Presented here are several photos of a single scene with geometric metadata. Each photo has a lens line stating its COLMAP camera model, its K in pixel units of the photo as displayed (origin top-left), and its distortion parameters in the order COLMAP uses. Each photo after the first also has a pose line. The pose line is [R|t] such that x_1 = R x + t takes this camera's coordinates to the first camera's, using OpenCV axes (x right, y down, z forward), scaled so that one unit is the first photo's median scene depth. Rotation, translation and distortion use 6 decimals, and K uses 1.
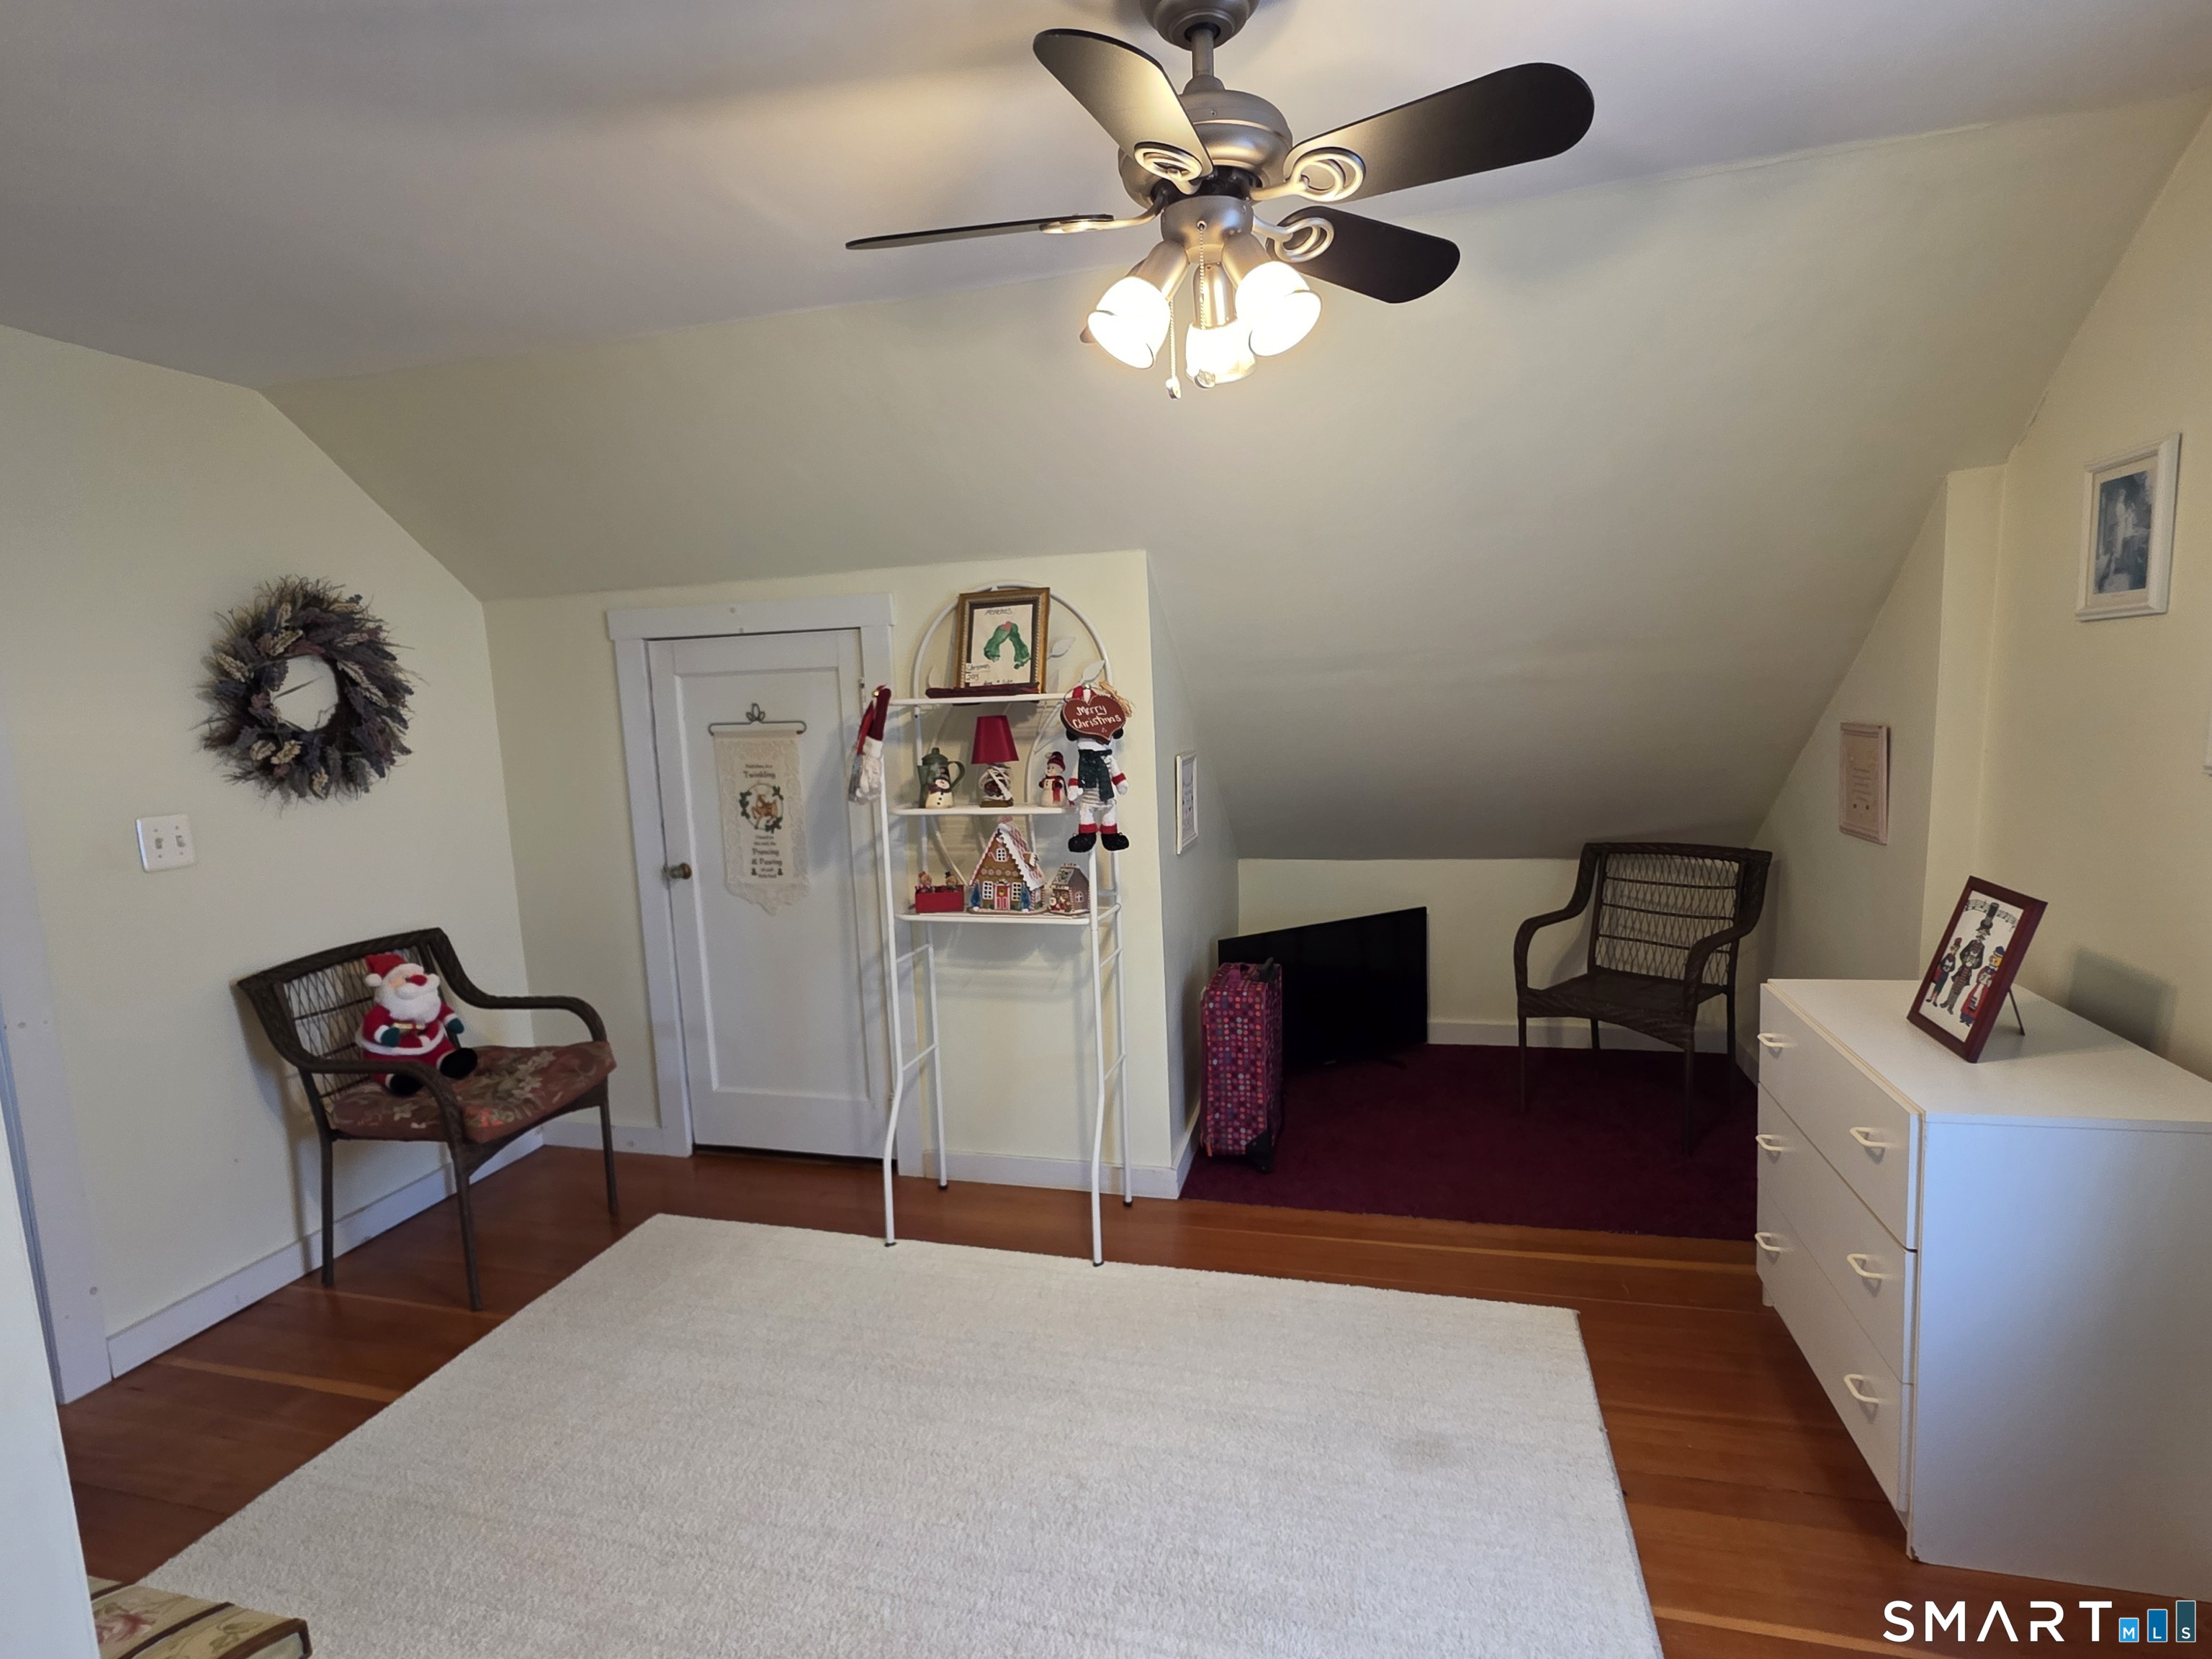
lens RADIAL K [[1090.8, 0, 1101.6], [0, 1090.8, 839.1], [0, 0, 1]] dist [0.000530, -0.001236]
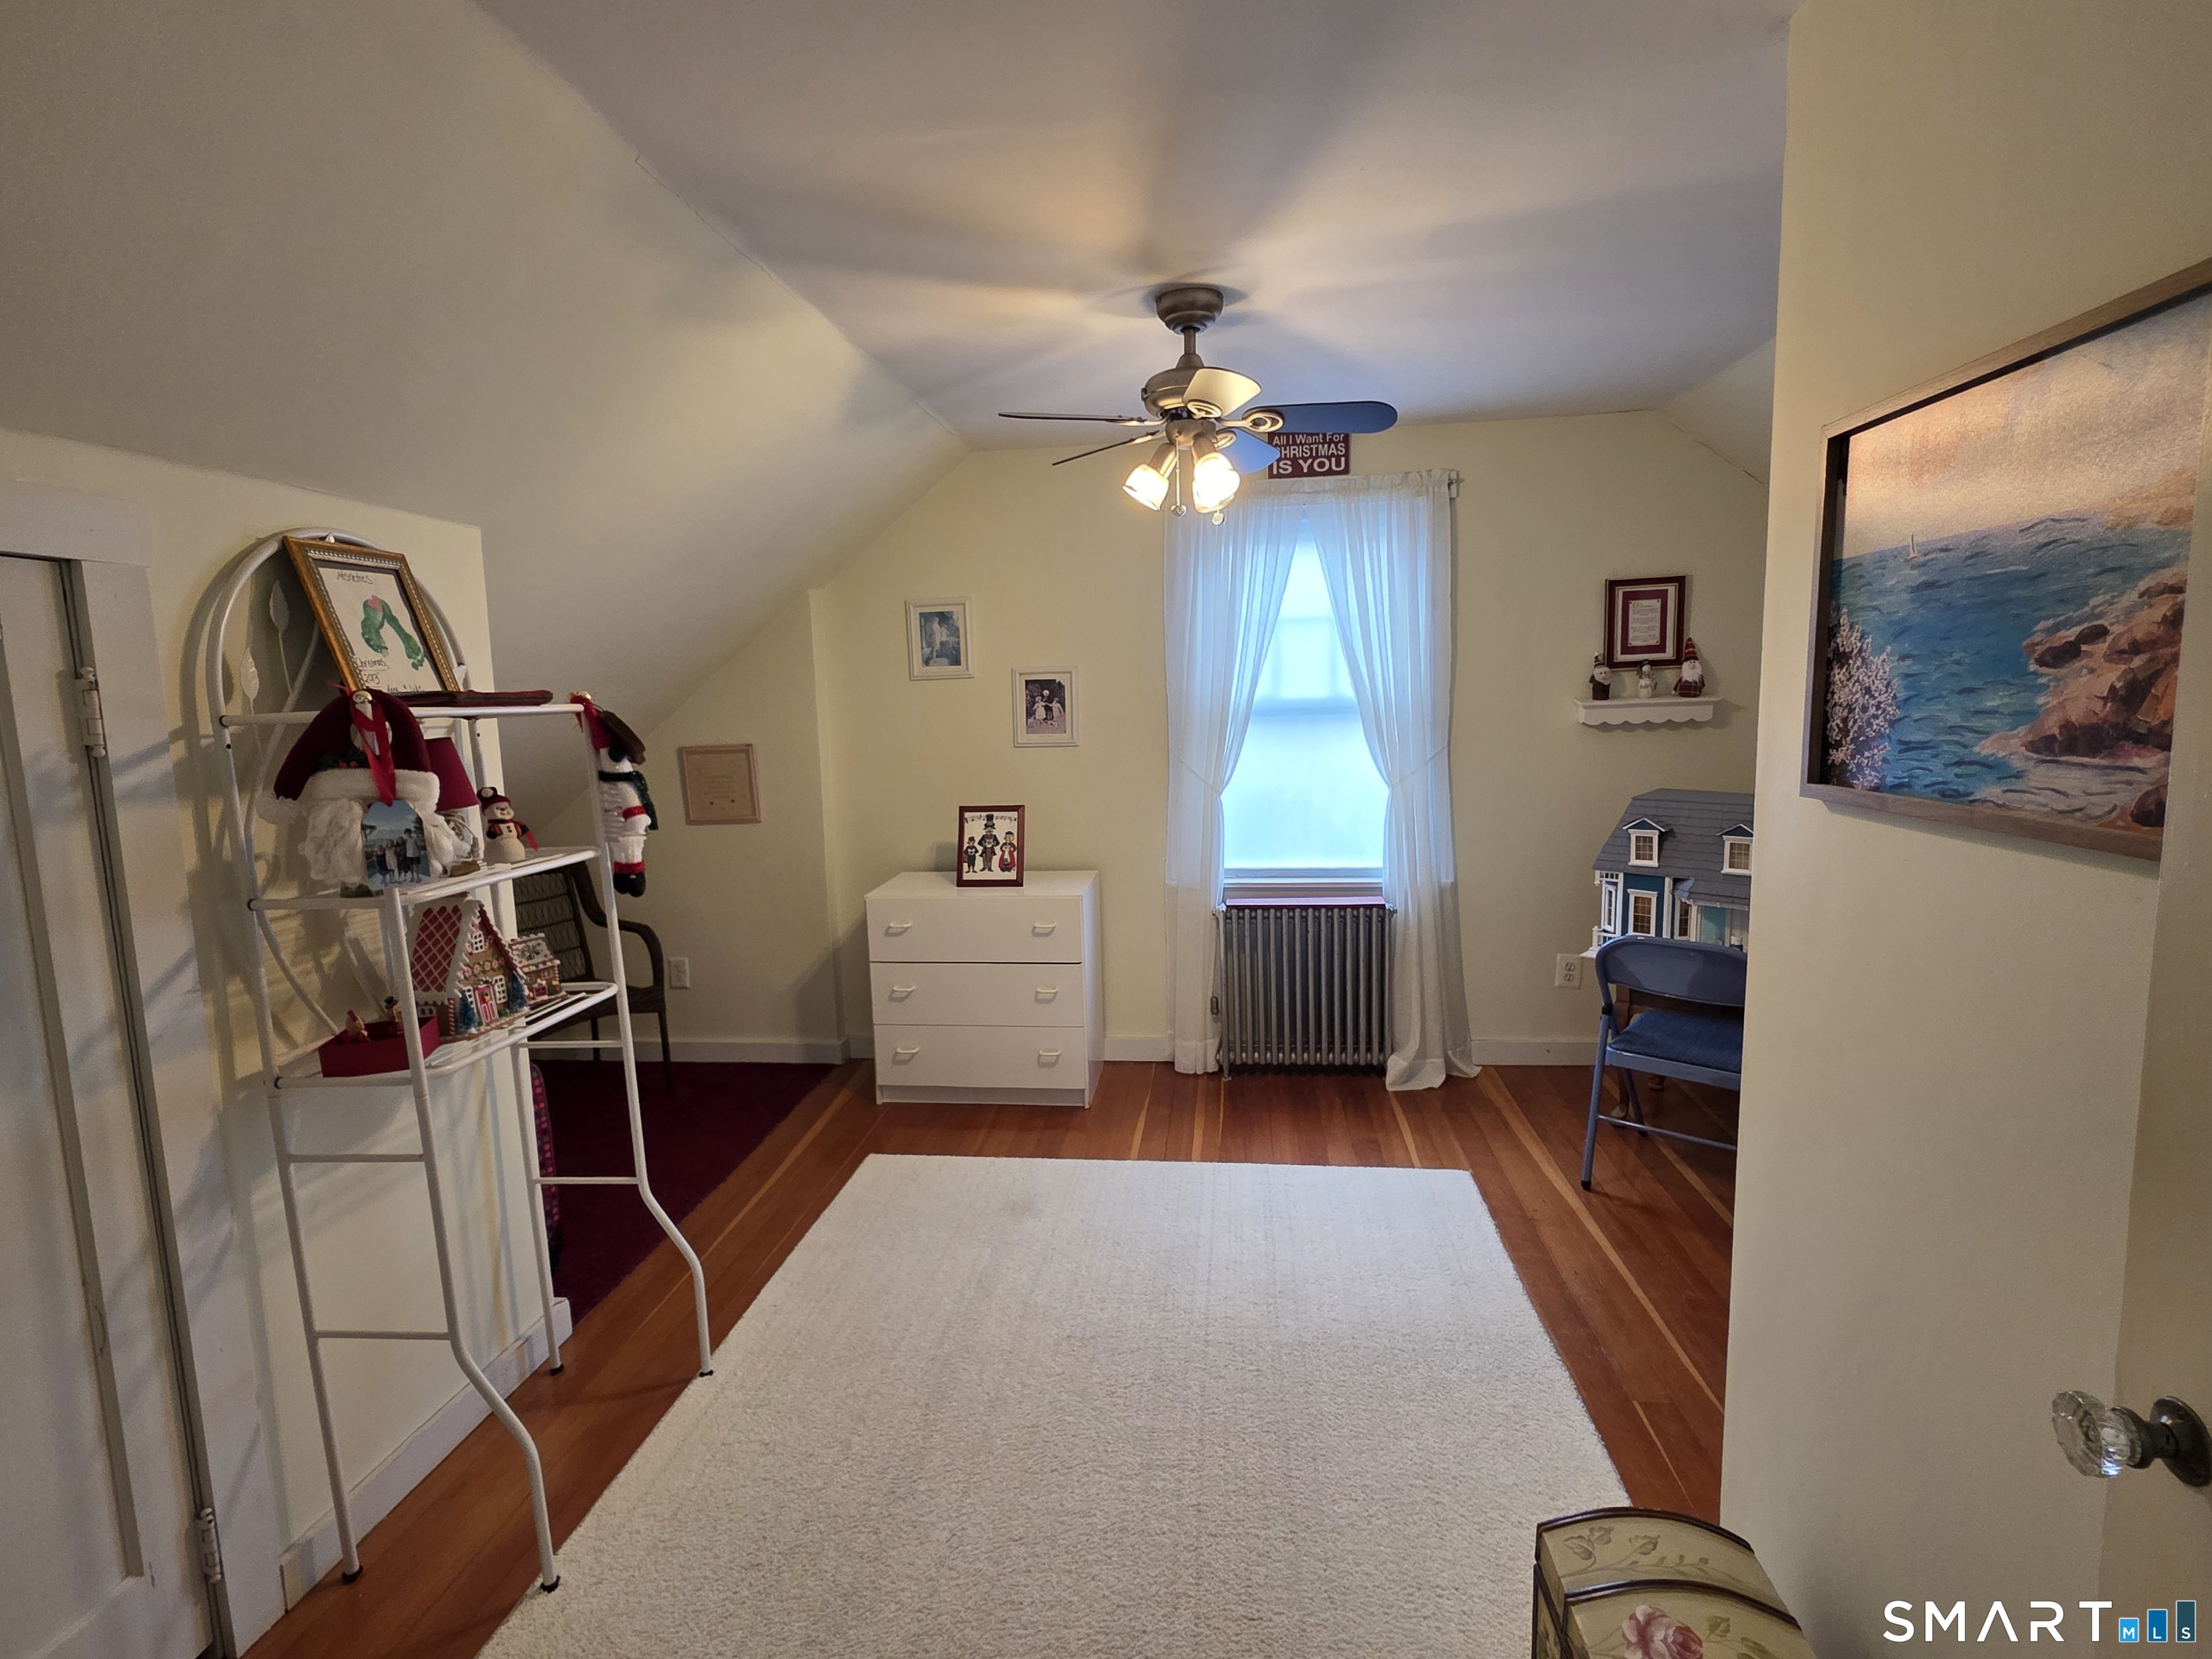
lens RADIAL K [[1095.1, 0, 1099.6], [0, 1095.1, 837.8], [0, 0, 1]] dist [0.003464, -0.001601]
pose [[-0.144388, -0.089116, 0.985500, -1.176305], [0.163698, 0.980062, 0.112608, -0.090369], [-0.975887, 0.177584, -0.126921, 1.008140]]
